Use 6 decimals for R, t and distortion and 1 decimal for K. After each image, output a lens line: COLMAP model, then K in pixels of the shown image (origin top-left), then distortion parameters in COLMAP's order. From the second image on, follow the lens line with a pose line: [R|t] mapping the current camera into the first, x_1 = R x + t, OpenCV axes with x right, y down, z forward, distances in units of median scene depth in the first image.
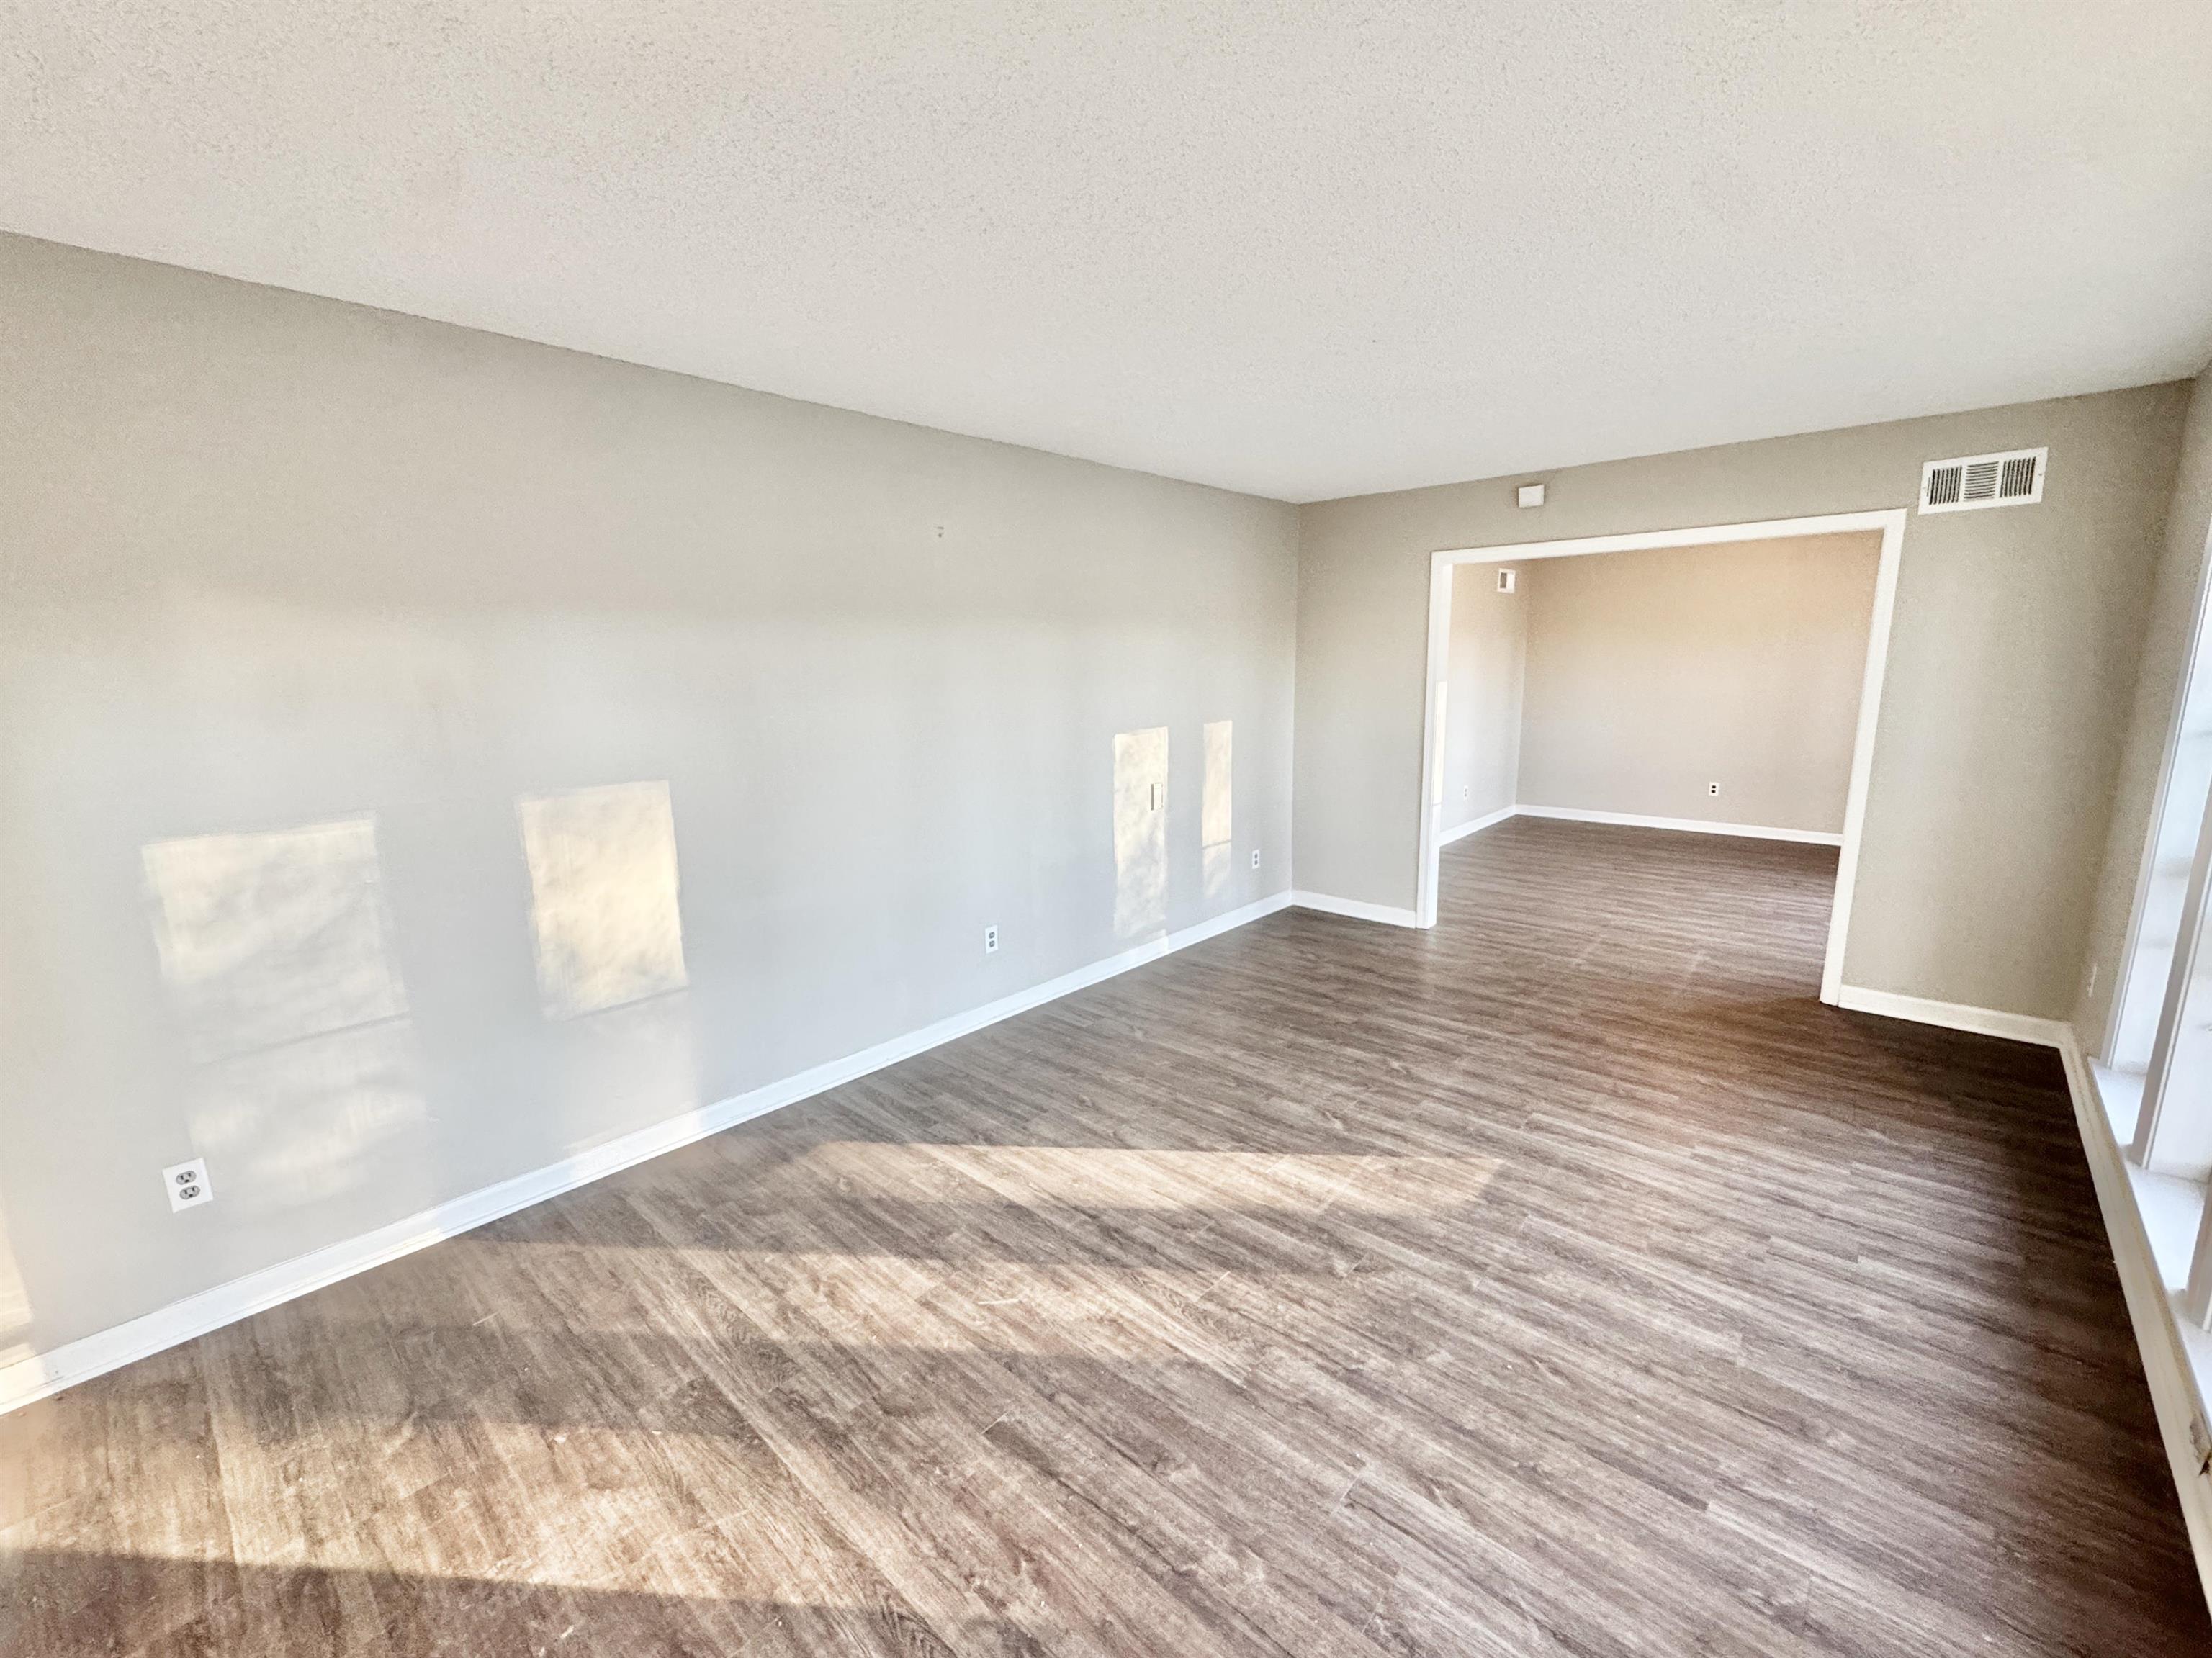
lens RADIAL K [[918.1, 0, 1110.2], [0, 918.1, 823.1], [0, 0, 1]] dist [-0.000529, 0.000172]
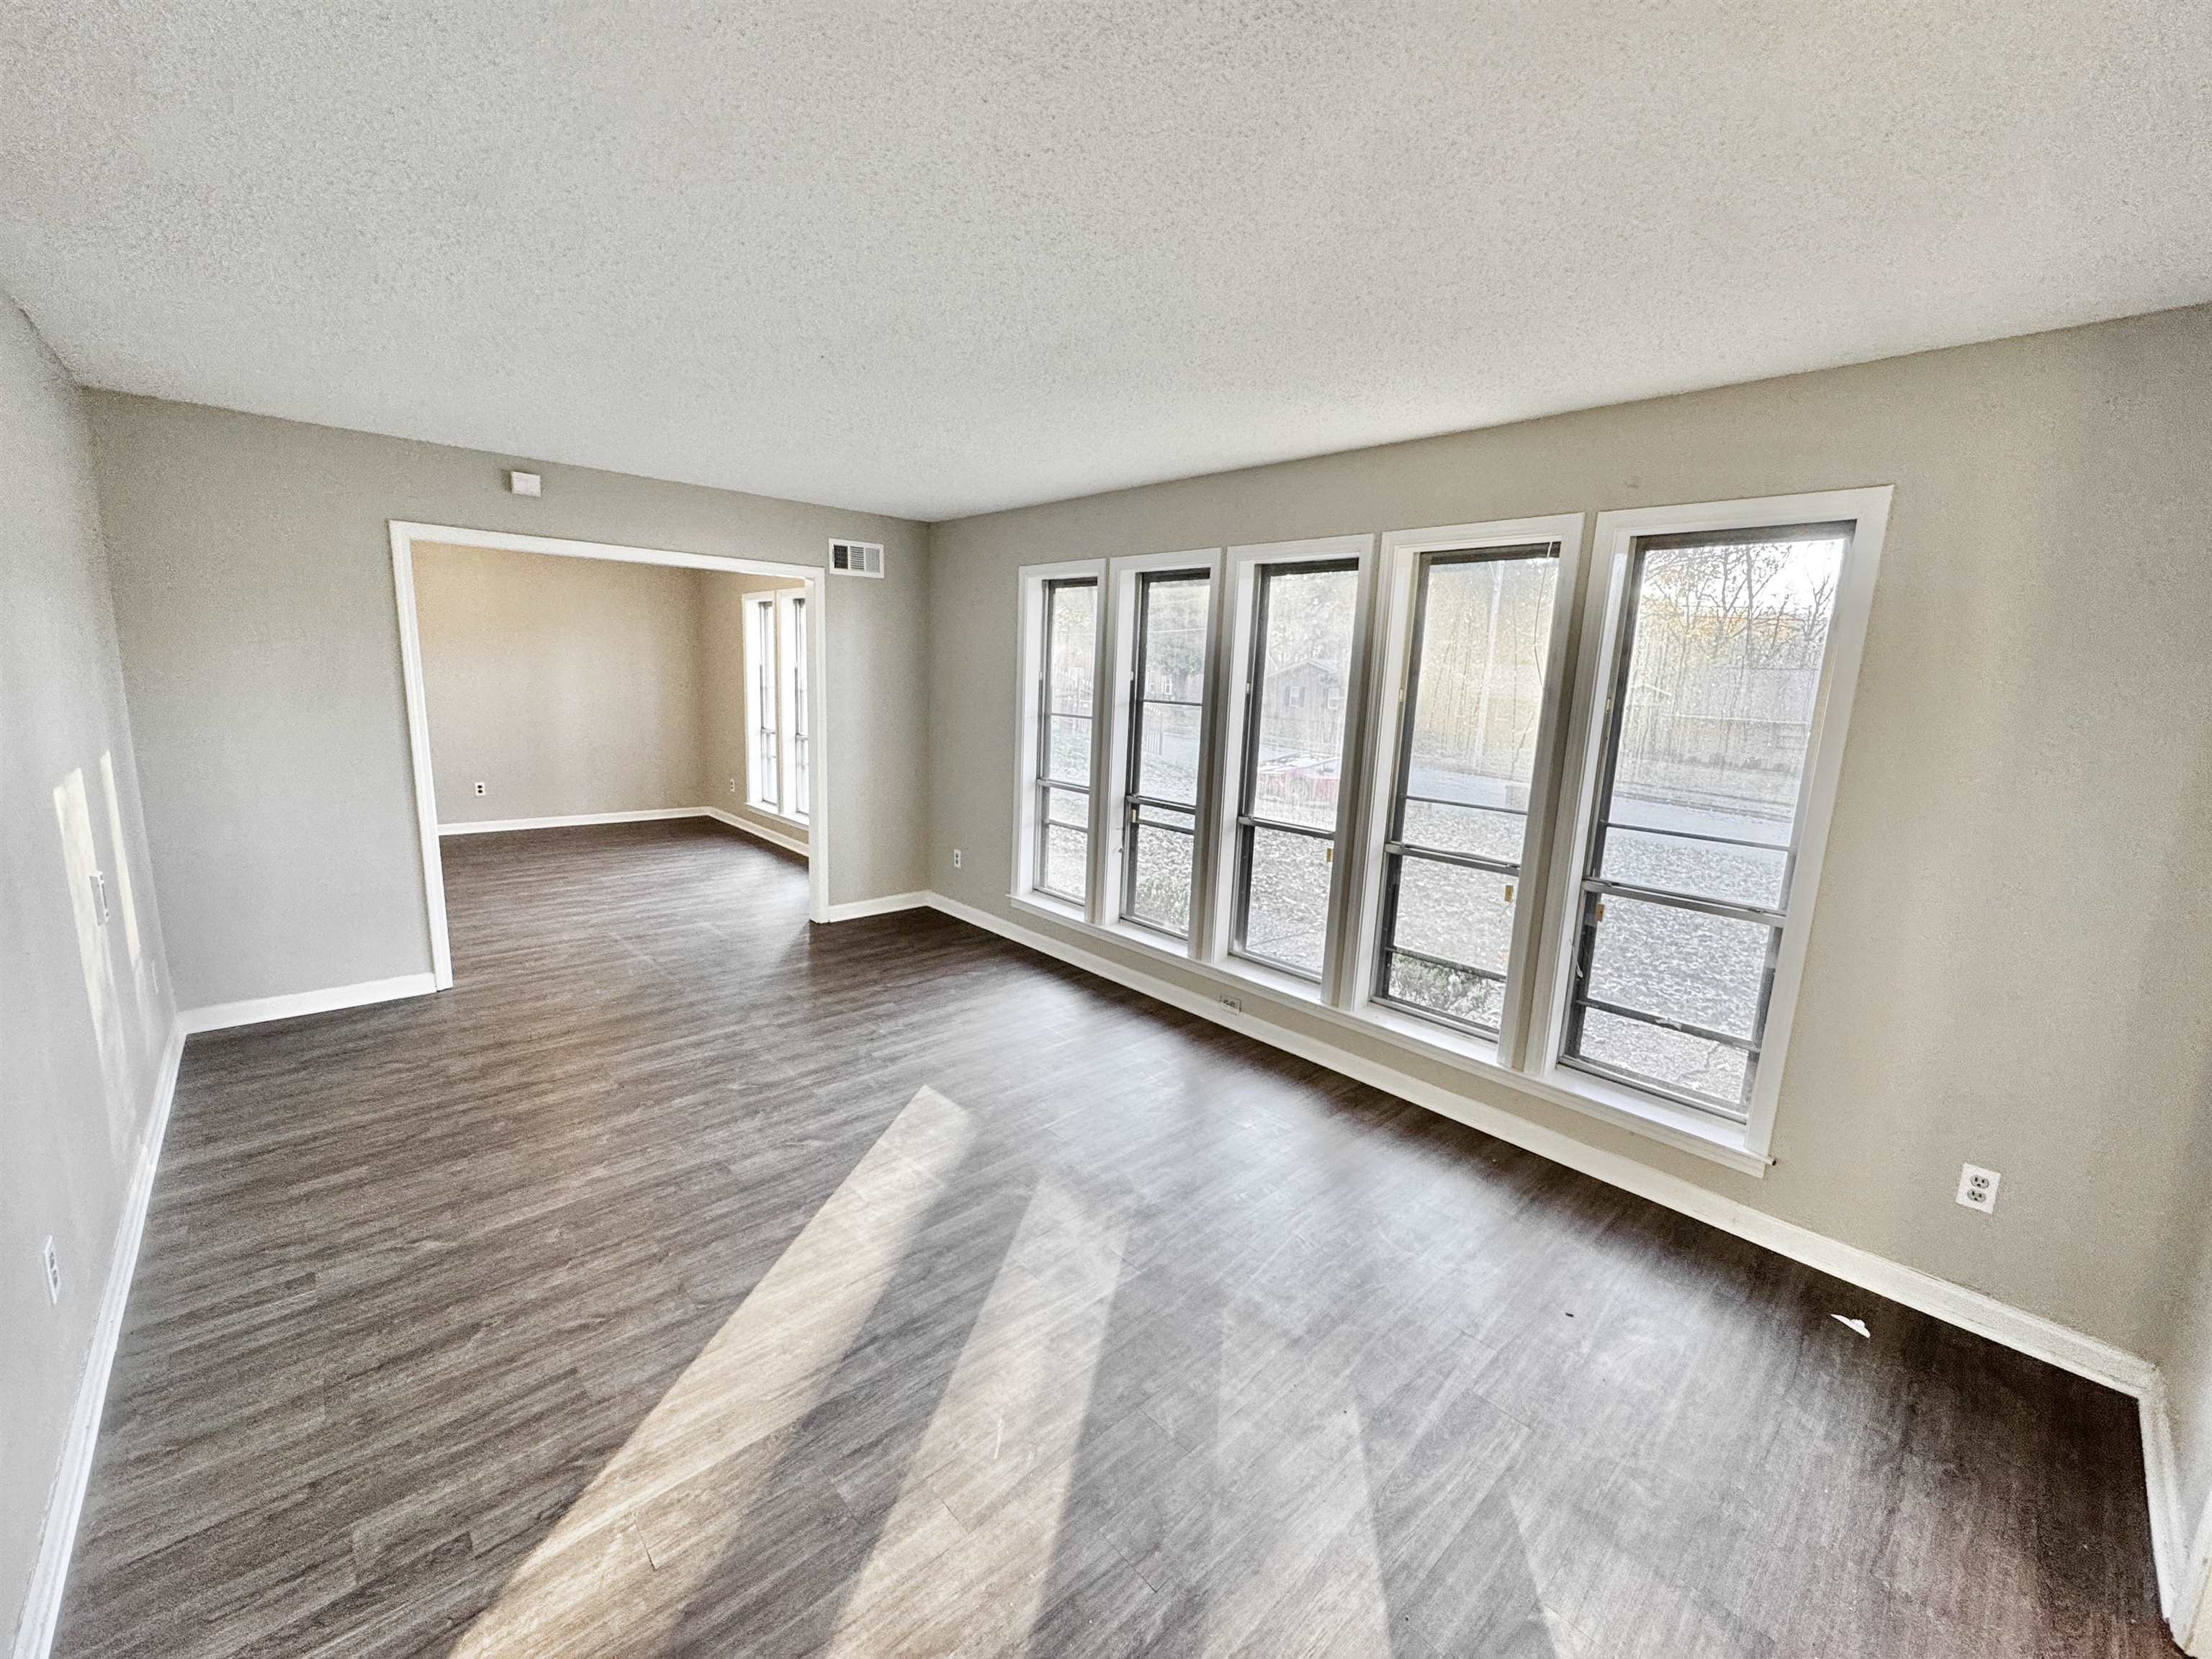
lens RADIAL K [[880.7, 0, 1110.6], [0, 880.7, 829.4], [0, 0, 1]] dist [-0.003840, 0.000388]
pose [[0.085449, -0.155715, 0.984099, -0.578877], [0.137052, 0.980160, 0.143192, -0.088927], [-0.986872, 0.122637, 0.105094, 0.527365]]
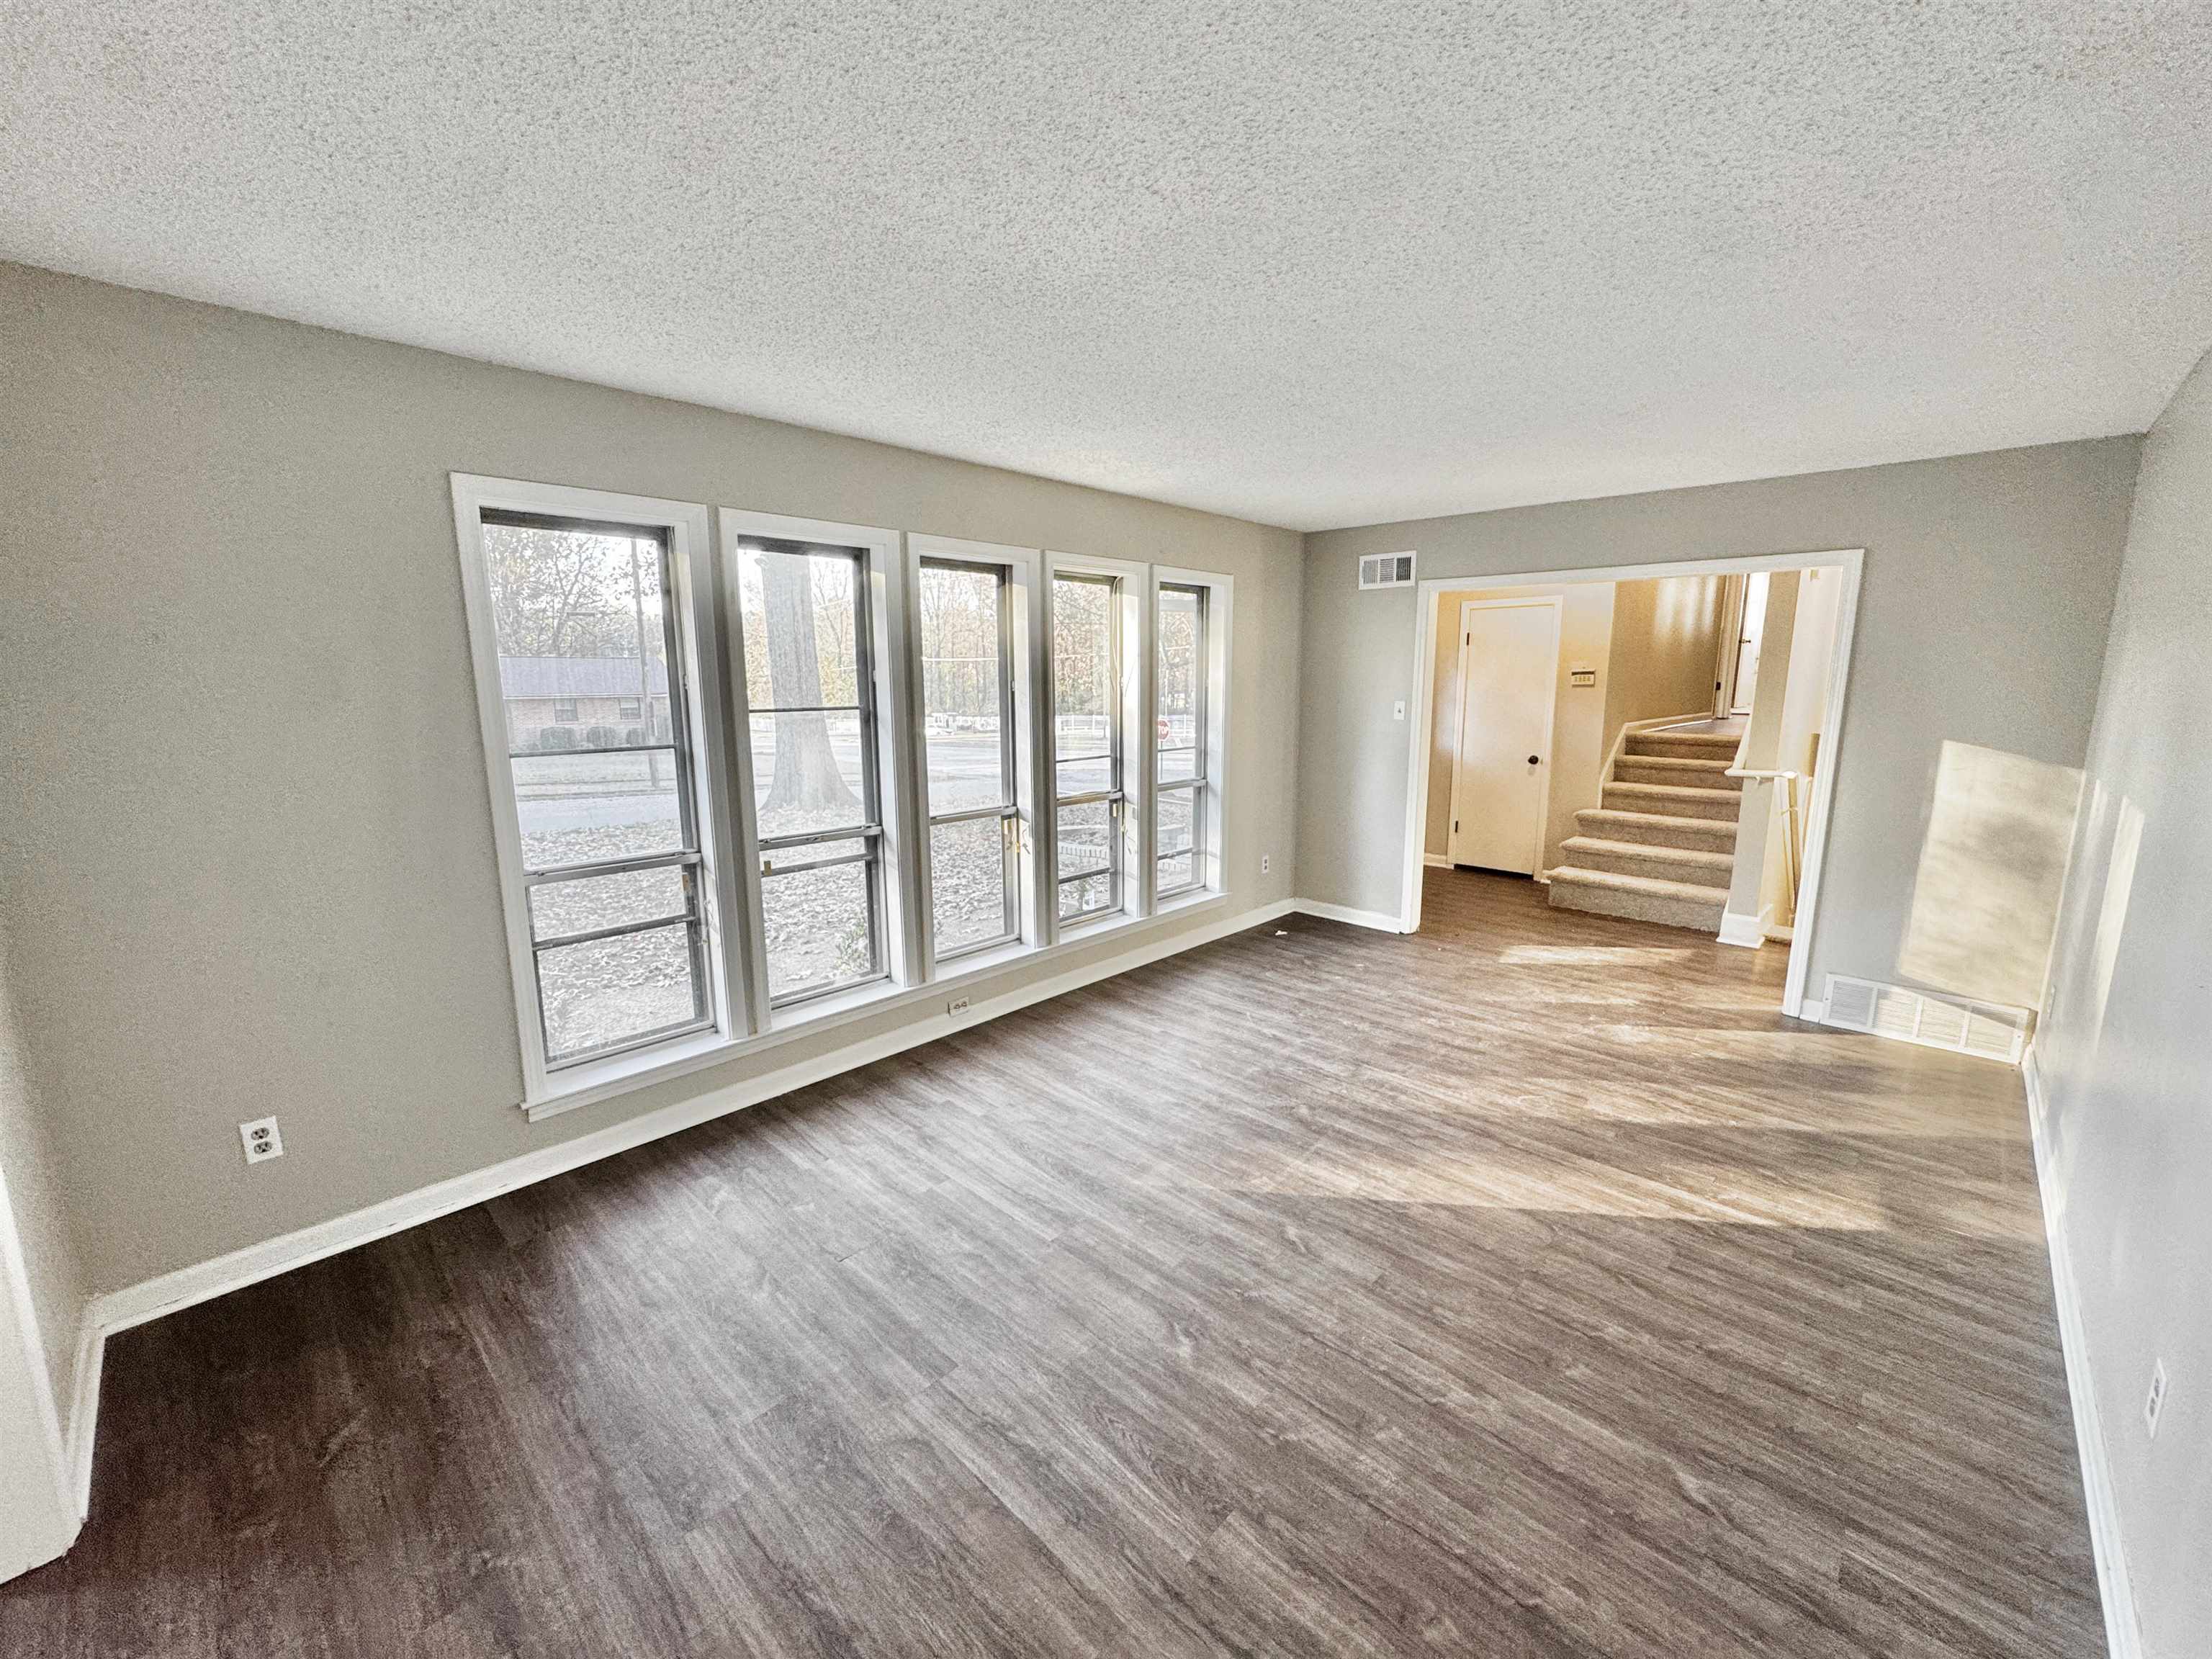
lens RADIAL K [[880.7, 0, 1110.6], [0, 880.7, 829.4], [0, 0, 1]] dist [-0.003840, 0.000388]
pose [[-0.999438, 0.013735, 0.030577, 0.371888], [0.023529, 0.937151, 0.348130, -0.295888], [-0.023874, 0.348654, -0.936947, 1.577515]]
